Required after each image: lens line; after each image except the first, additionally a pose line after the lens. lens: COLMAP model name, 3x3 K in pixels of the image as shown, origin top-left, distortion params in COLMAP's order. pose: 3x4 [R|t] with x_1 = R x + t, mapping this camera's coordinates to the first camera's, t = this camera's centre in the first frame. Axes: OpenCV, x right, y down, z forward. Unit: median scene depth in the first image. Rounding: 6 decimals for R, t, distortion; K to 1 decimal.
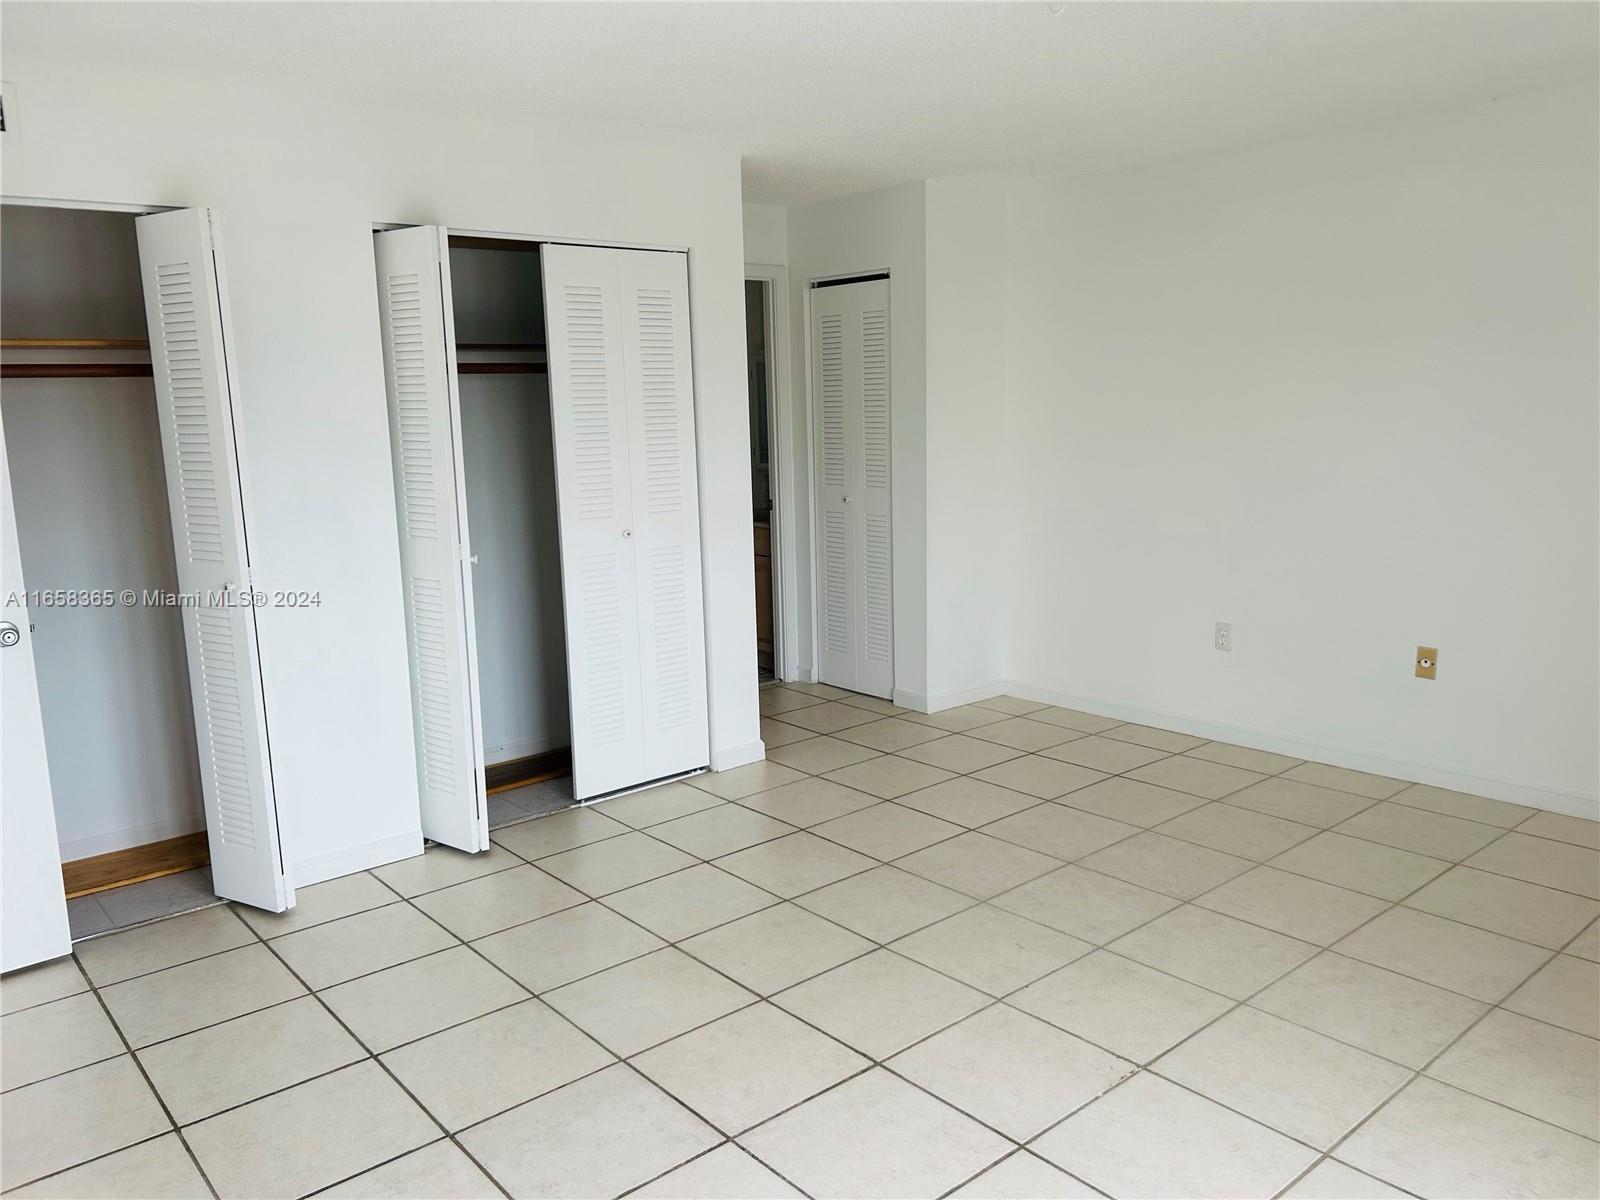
lens RADIAL K [[1194.4, 0, 799.2], [0, 1194.4, 600.3], [0, 0, 1]] dist [0.050677, -0.061403]
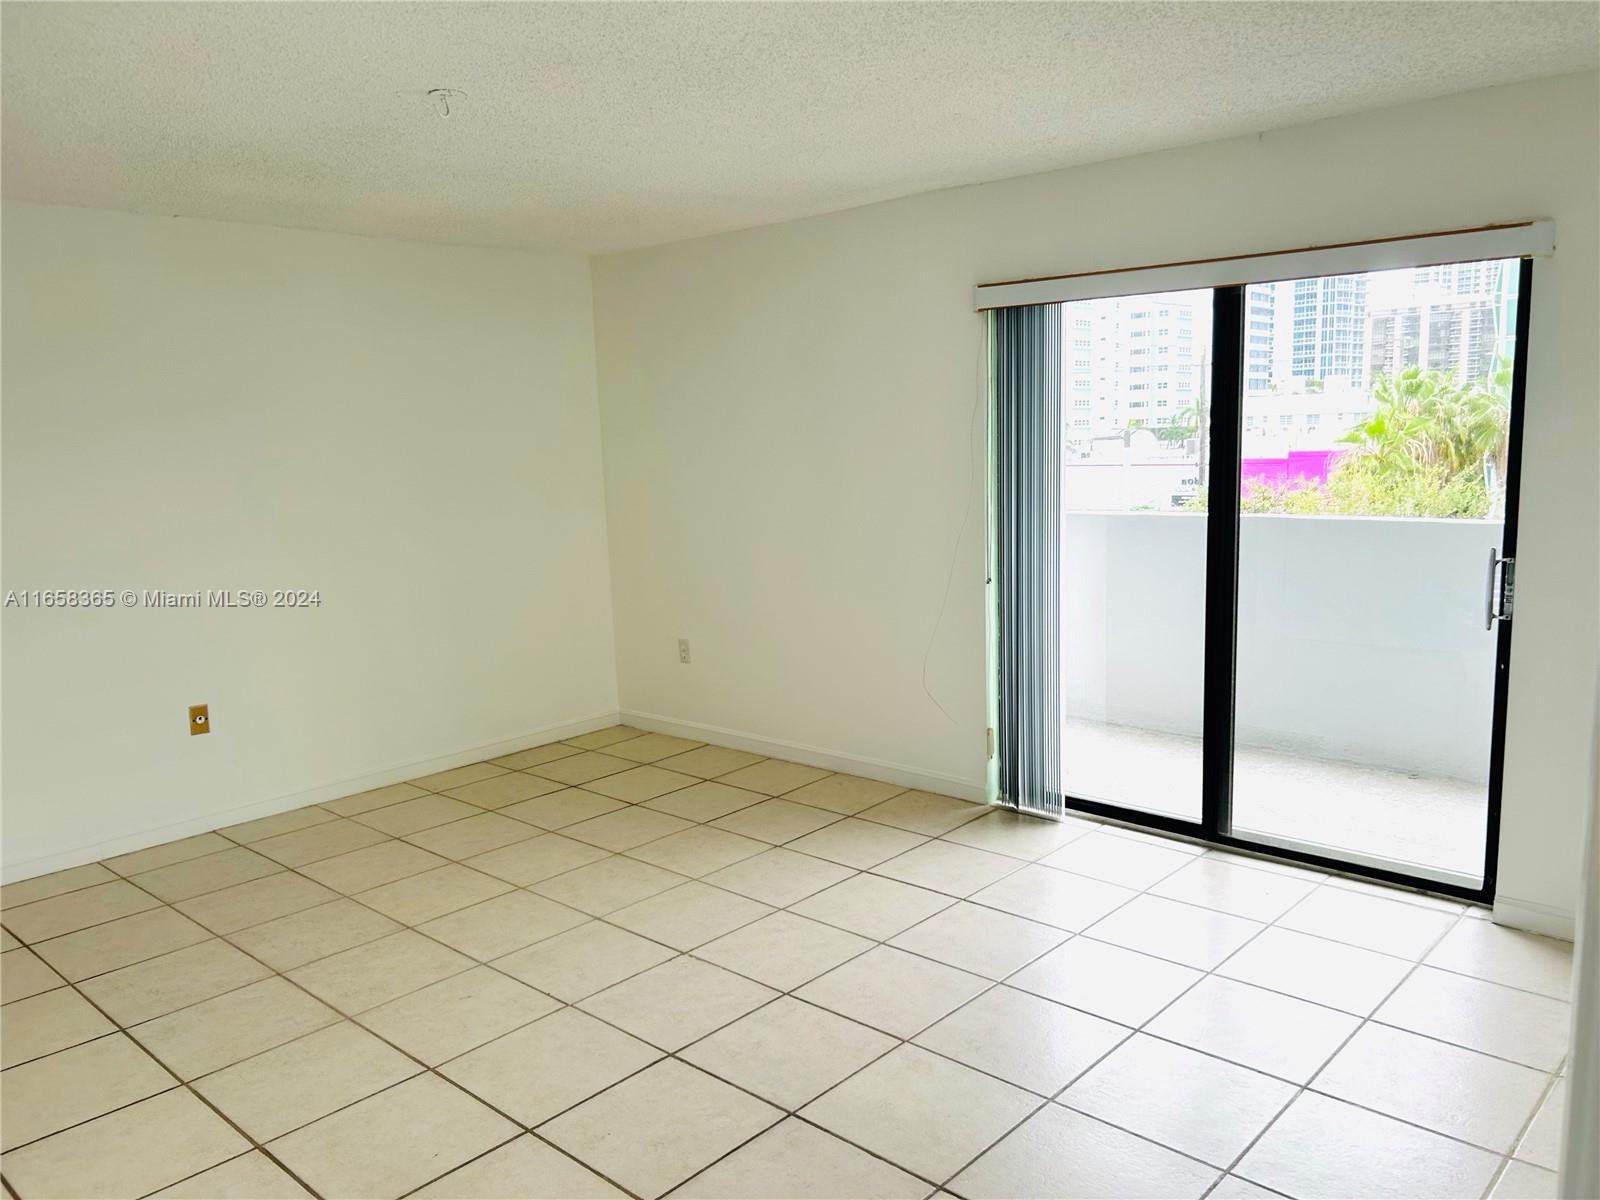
lens RADIAL K [[1194.4, 0, 814.1], [0, 1194.4, 612.2], [0, 0, 1]] dist [0.050677, -0.061403]
pose [[-0.114623, -0.120802, 0.986037, -0.609003], [0.202711, 0.968850, 0.142261, -0.085299], [-0.972507, 0.216187, -0.086565, 0.542971]]
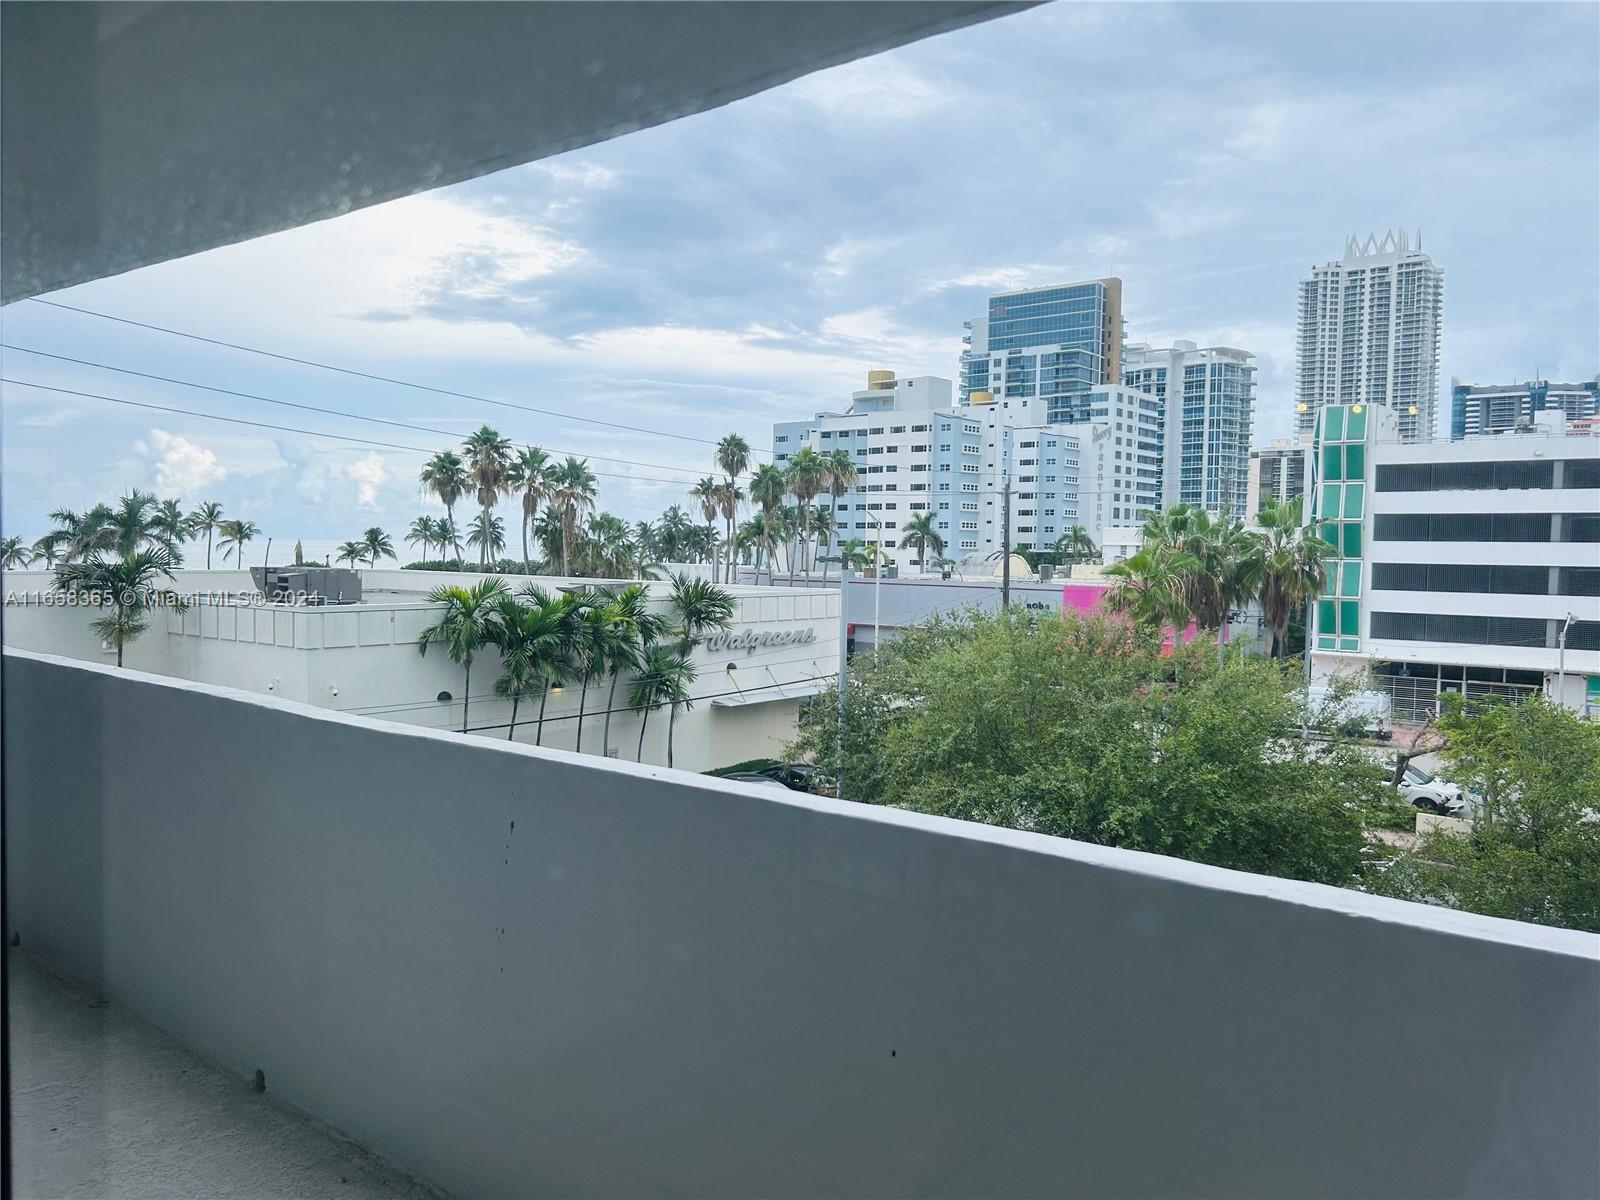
lens RADIAL K [[1194.4, 0, 825.1], [0, 1194.4, 592.8], [0, 0, 1]] dist [0.050677, -0.061403]
pose [[-0.178110, -0.019651, 0.983814, -0.601058], [0.158223, 0.986219, 0.048344, -0.075043], [-0.971207, 0.164273, -0.172546, 0.484612]]
